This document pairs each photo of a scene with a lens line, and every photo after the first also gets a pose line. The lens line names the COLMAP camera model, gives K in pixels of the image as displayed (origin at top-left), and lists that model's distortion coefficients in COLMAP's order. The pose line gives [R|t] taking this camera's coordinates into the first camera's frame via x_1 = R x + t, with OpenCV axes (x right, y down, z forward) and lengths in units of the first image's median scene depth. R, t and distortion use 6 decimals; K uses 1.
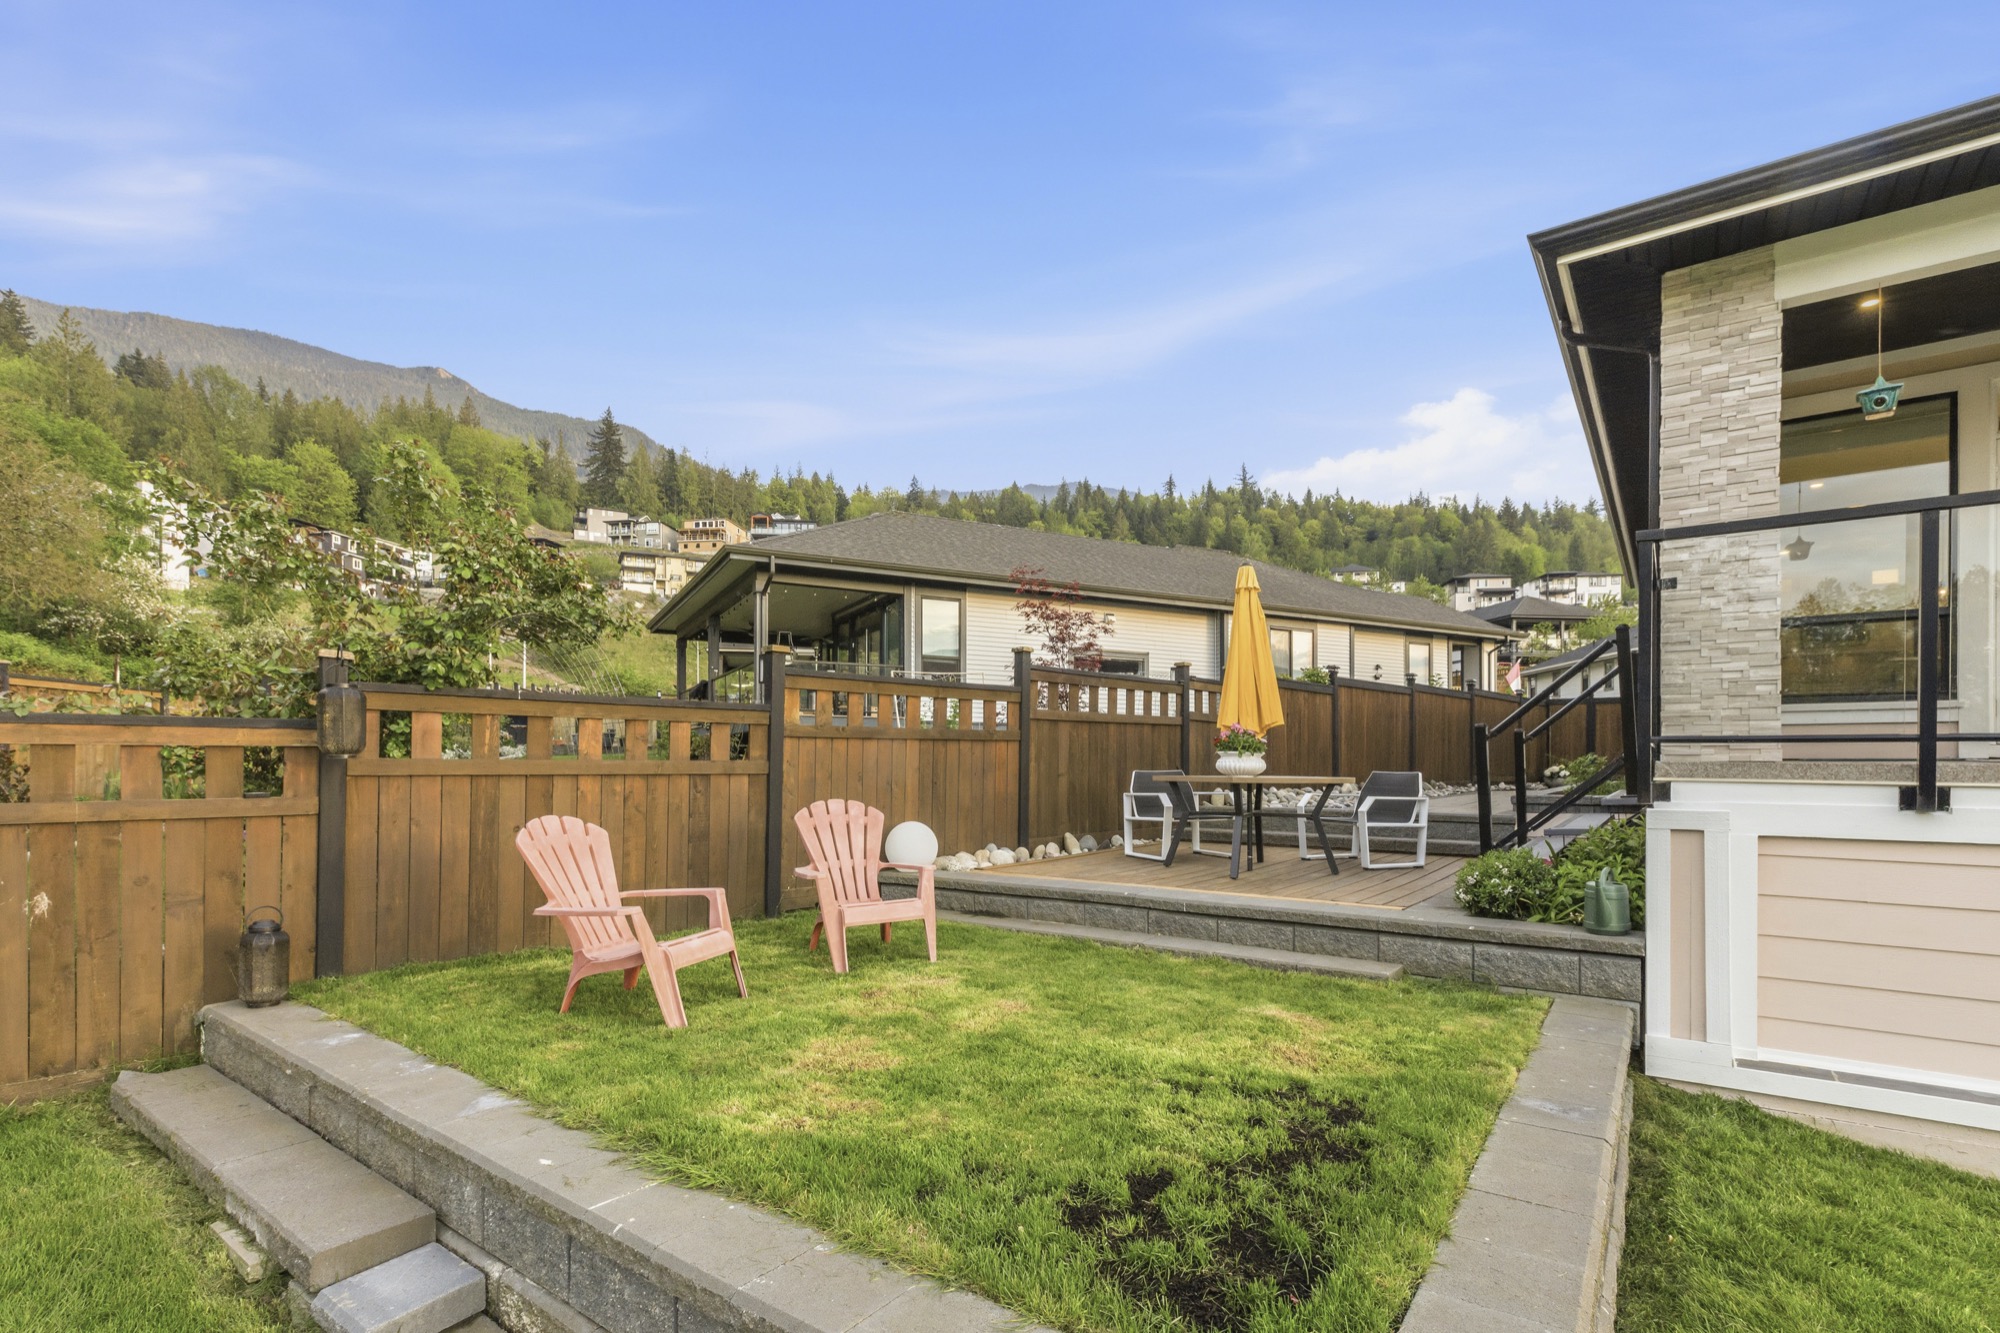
lens RADIAL K [[914.3, 0, 1000.2], [0, 914.3, 757.7], [0, 0, 1]] dist [-0.003037, 0.000339]
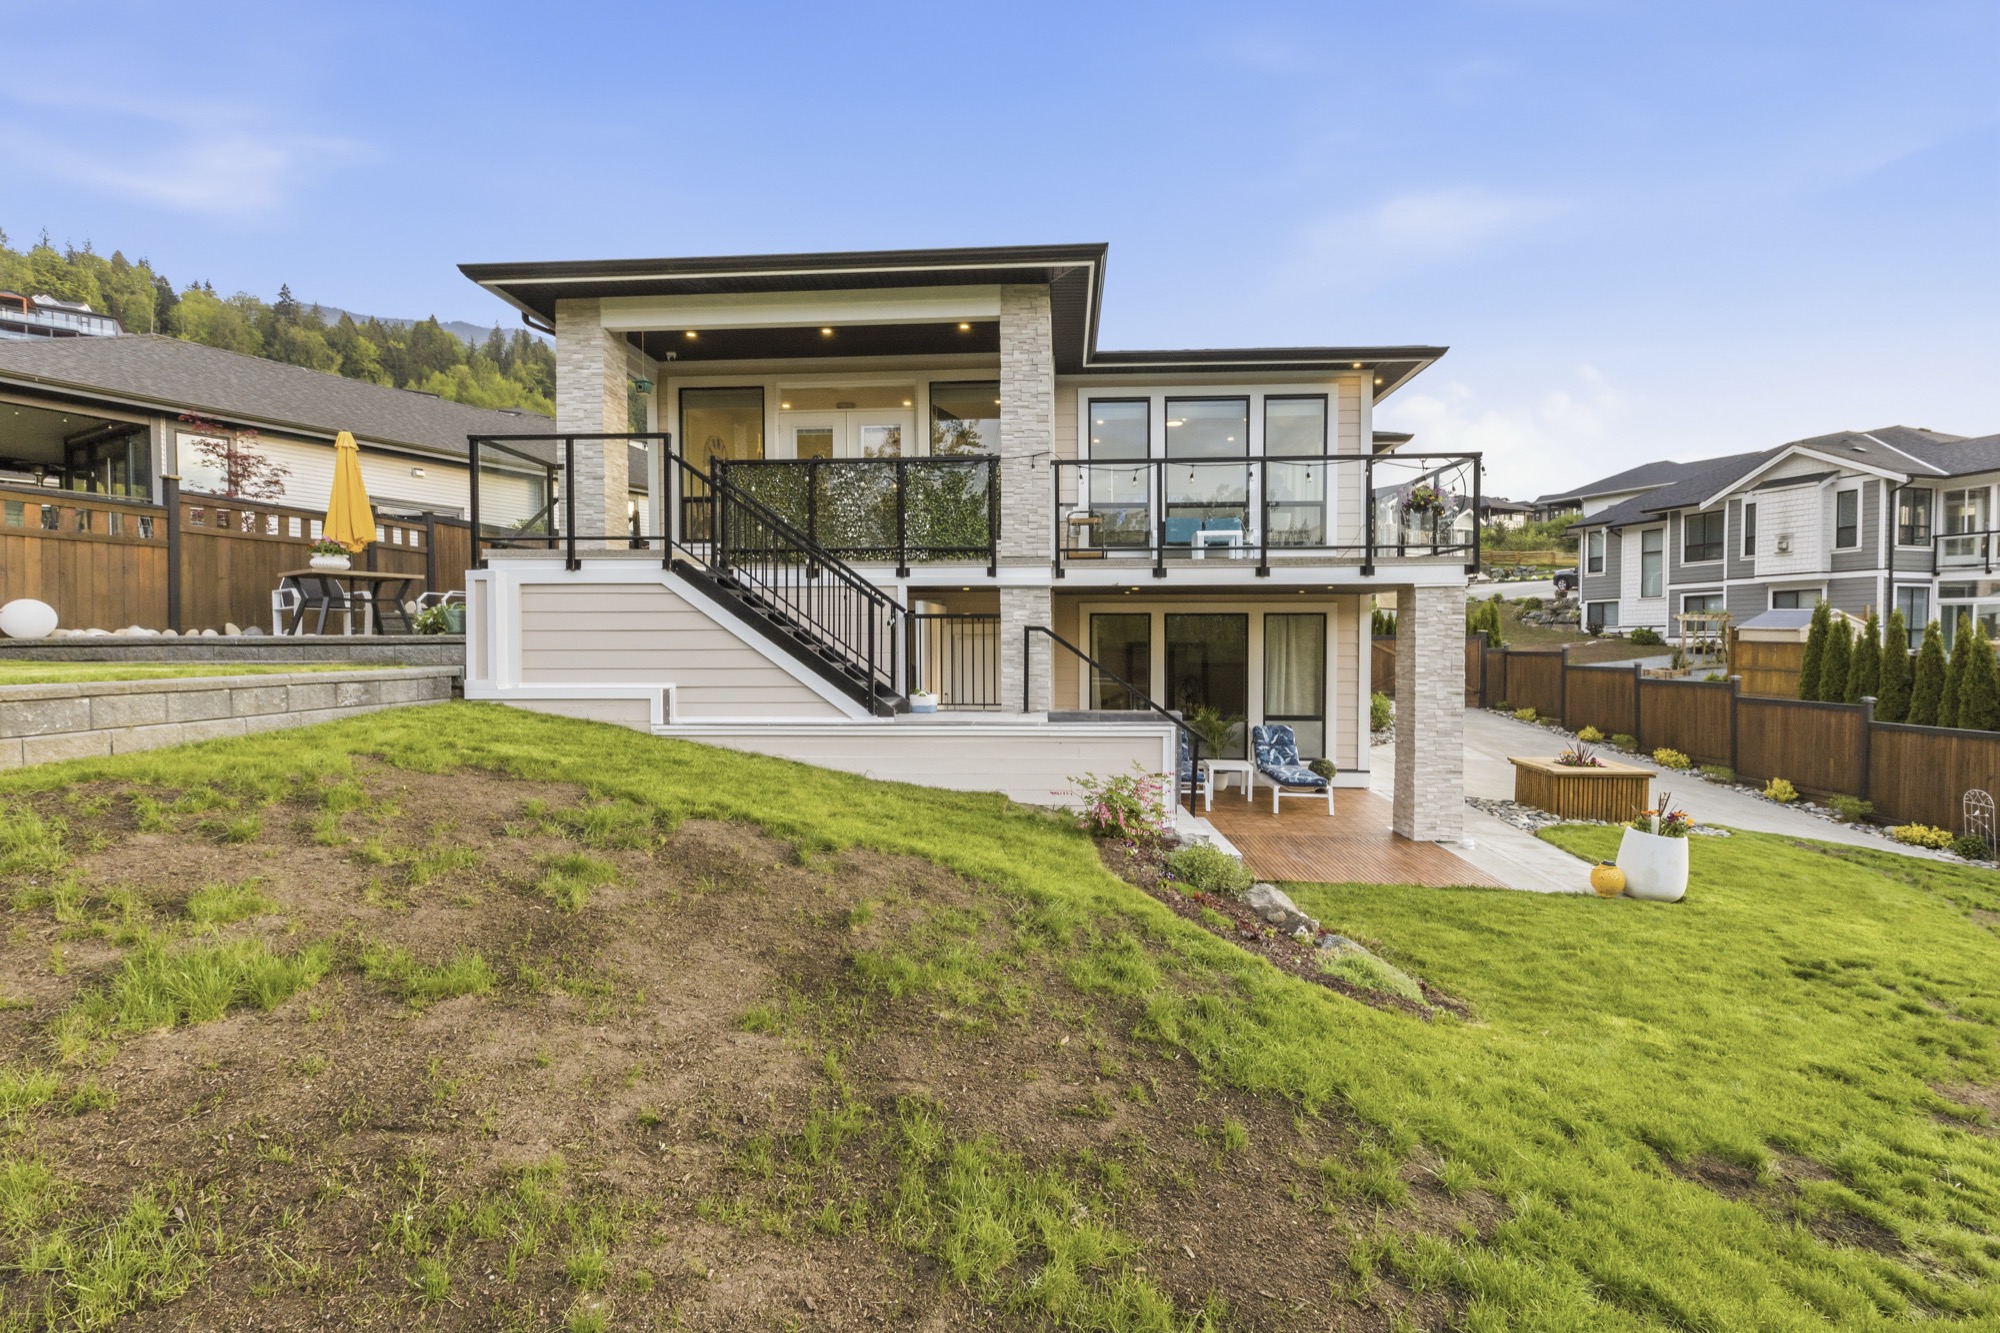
lens RADIAL K [[888.9, 0, 997.8], [0, 888.9, 656.6], [0, 0, 1]] dist [-0.000942, 0.000170]
pose [[0.839616, -0.013704, 0.543008, 0.378333], [0.000054, 0.999684, 0.025145, 0.121714], [-0.543181, -0.021083, 0.839351, -0.810002]]
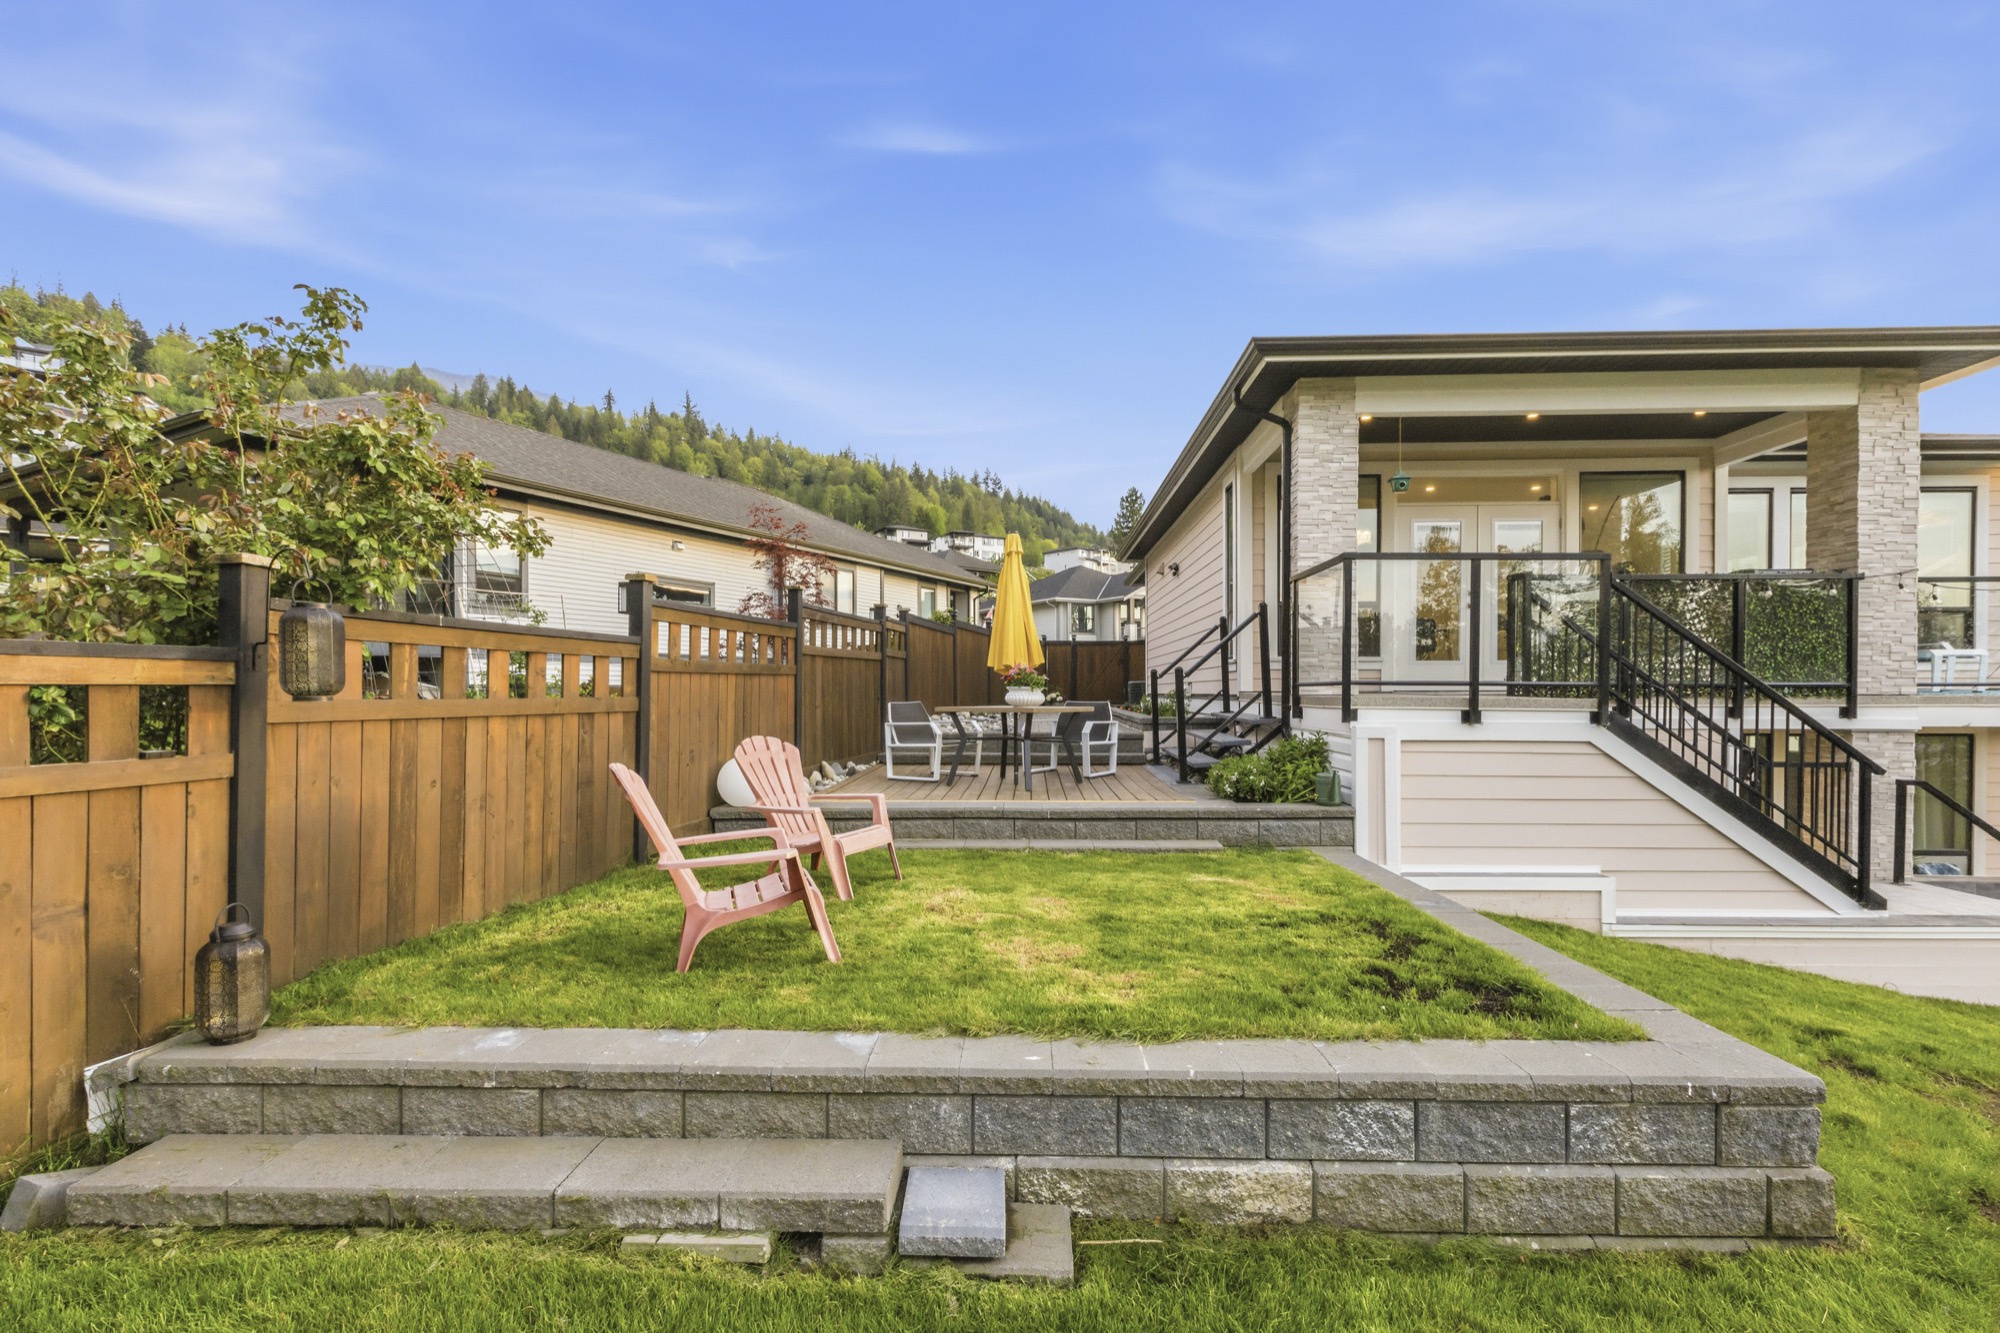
lens RADIAL K [[890.3, 0, 998.0], [0, 890.3, 679.8], [0, 0, 1]] dist [-0.000783, -0.000205]
pose [[0.824548, 0.004885, 0.565771, -0.422155], [-0.002312, 0.999983, -0.005266, -0.009300], [-0.565787, 0.003034, 0.824546, 0.036976]]
